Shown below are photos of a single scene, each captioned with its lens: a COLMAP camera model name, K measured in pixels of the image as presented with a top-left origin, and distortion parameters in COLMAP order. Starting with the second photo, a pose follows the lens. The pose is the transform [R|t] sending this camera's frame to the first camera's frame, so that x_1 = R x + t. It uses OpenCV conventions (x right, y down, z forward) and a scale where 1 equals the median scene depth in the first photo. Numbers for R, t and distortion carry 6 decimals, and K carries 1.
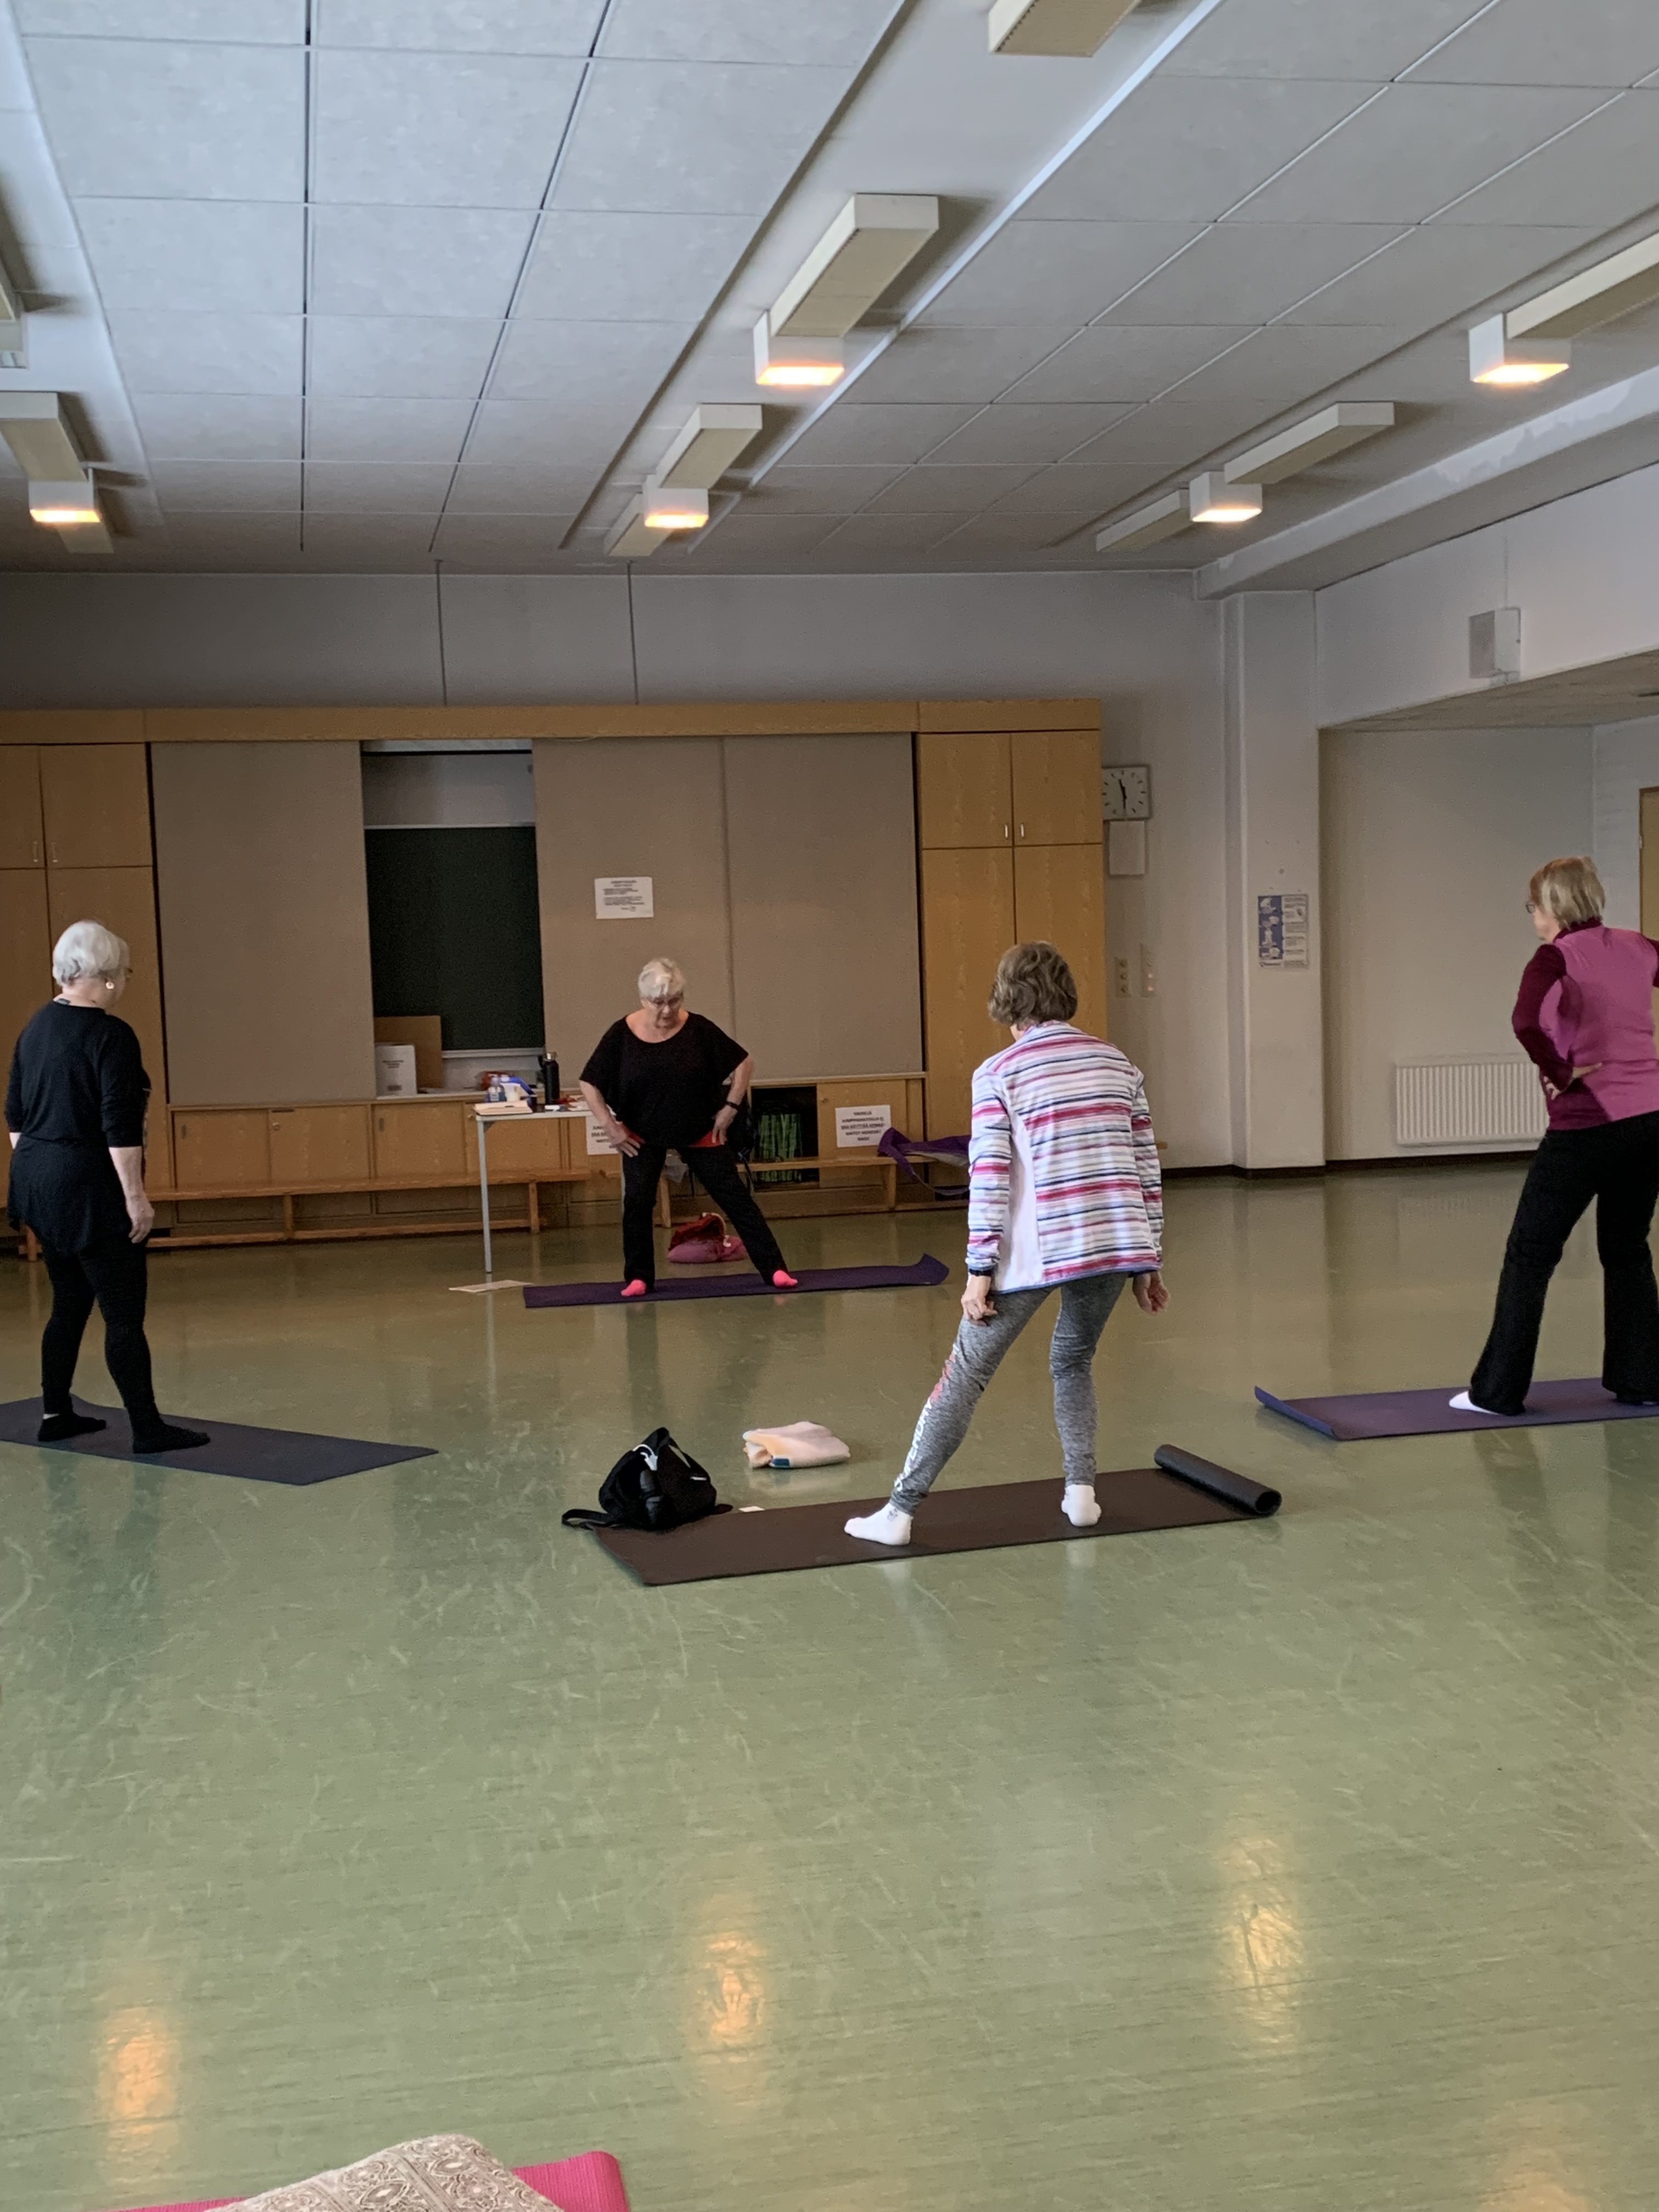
lens RADIAL K [[2610.2, 0, 864.4], [0, 2610.2, 1172.6], [0, 0, 1]] dist [0.184386, 0.000000]
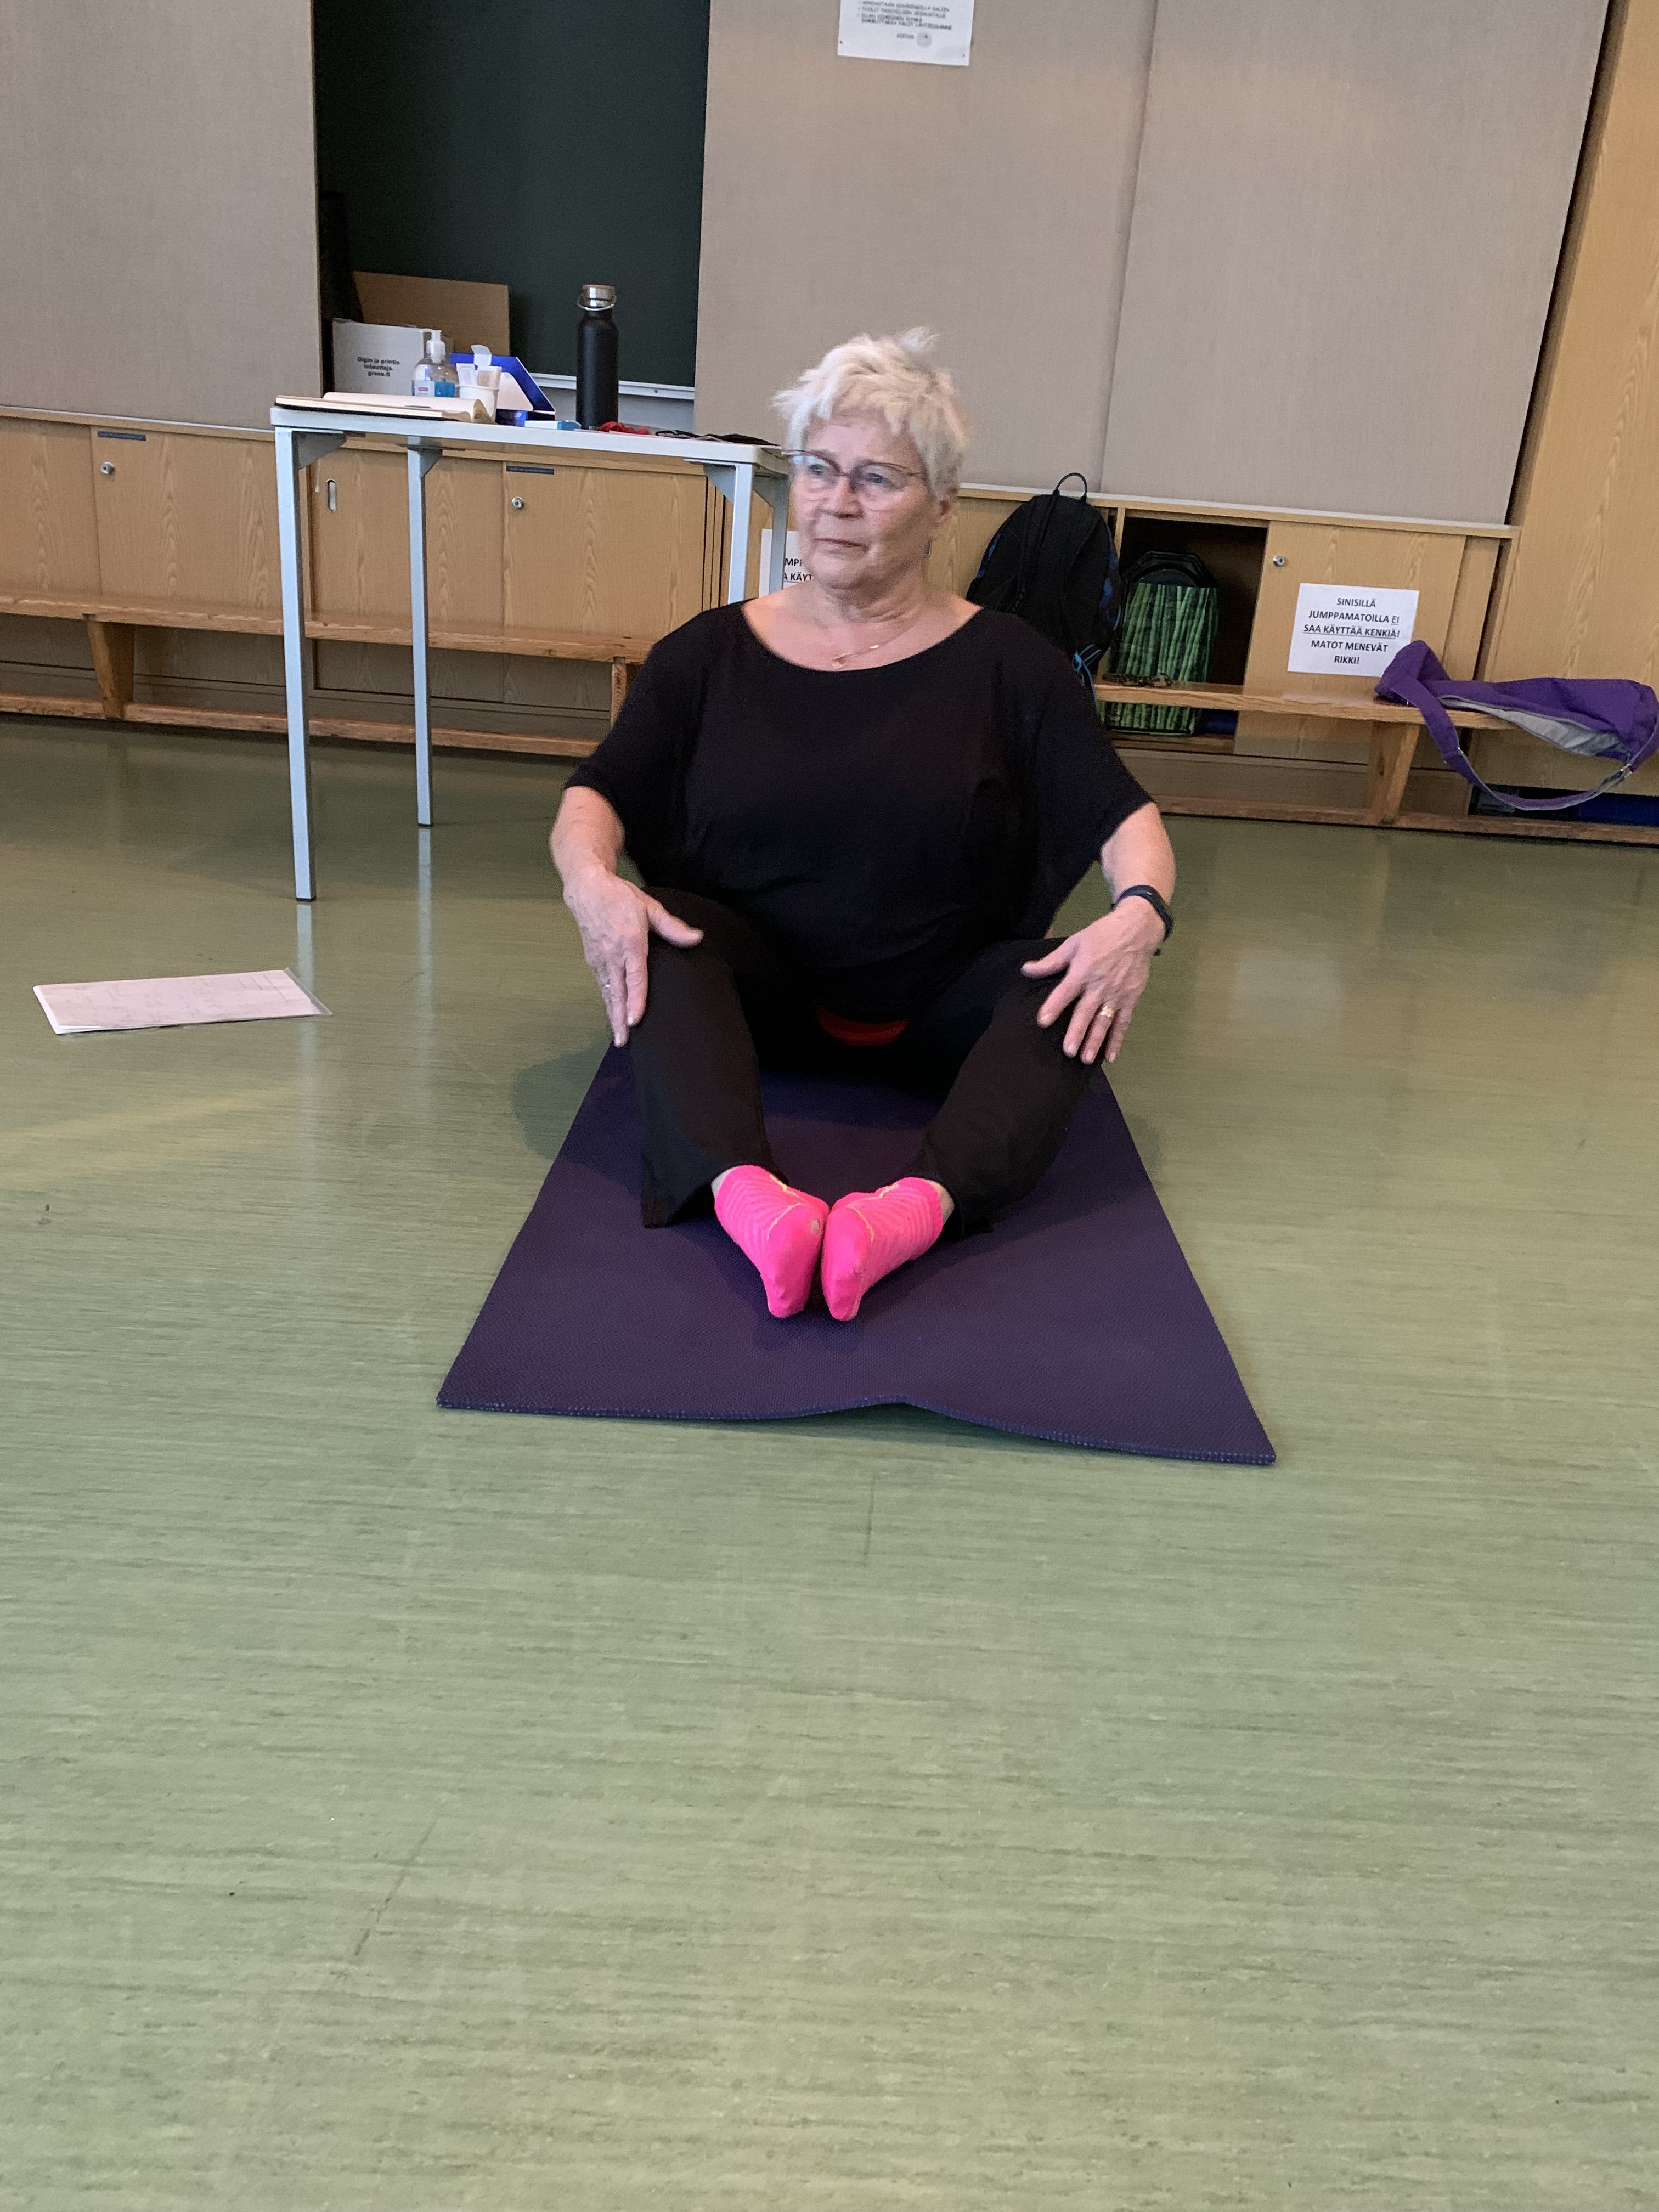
lens RADIAL K [[1697.3, 0, 841.1], [0, 1697.3, 1108.4], [0, 0, 1]] dist [0.026405, 0.000355]
pose [[0.979213, 0.160300, -0.124279, -0.038860], [-0.125295, 0.959877, 0.250871, -0.001088], [0.159508, -0.230085, 0.960009, 0.689284]]
